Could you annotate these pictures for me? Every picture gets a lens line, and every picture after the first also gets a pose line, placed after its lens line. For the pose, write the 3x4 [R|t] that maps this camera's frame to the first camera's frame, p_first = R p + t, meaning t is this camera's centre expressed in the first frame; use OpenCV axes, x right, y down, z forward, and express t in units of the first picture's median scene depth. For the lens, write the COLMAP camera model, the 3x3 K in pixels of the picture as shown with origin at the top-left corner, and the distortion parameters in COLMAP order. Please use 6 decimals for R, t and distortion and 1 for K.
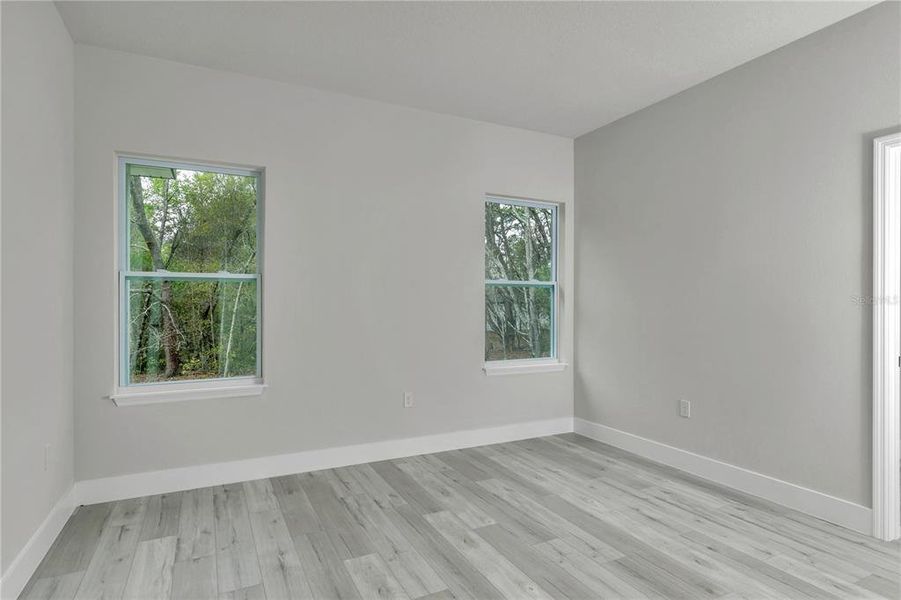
lens RADIAL K [[519.4, 0, 450.5], [0, 519.4, 300.0], [0, 0, 1]] dist [0.002059, -0.000088]
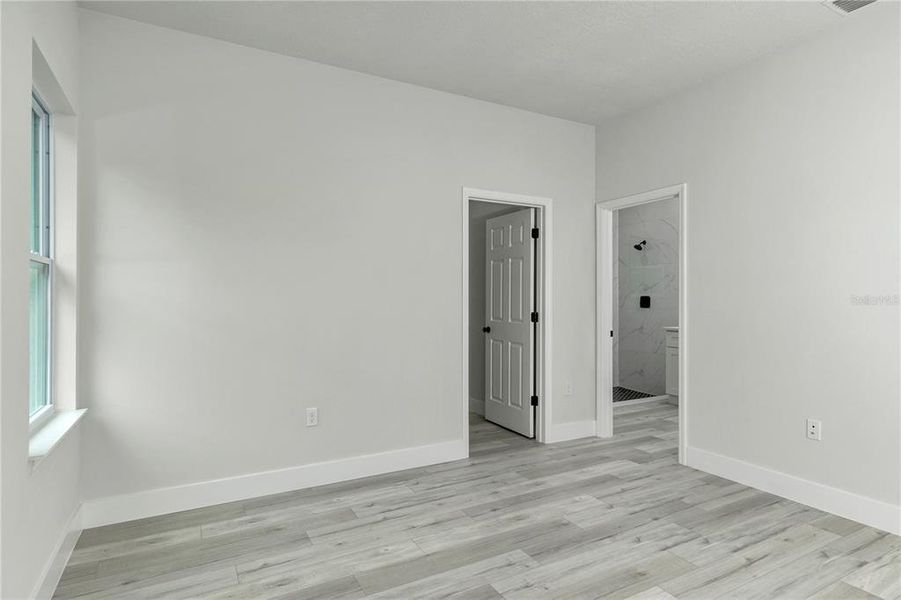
lens RADIAL K [[467.8, 0, 450.5], [0, 467.8, 300.0], [0, 0, 1]] dist [0.001204, 0.000169]
pose [[-0.047722, 0.000674, 0.998860, -0.369744], [-0.005499, 0.999984, -0.000938, -0.008411], [-0.998845, -0.005537, -0.047718, 0.722444]]
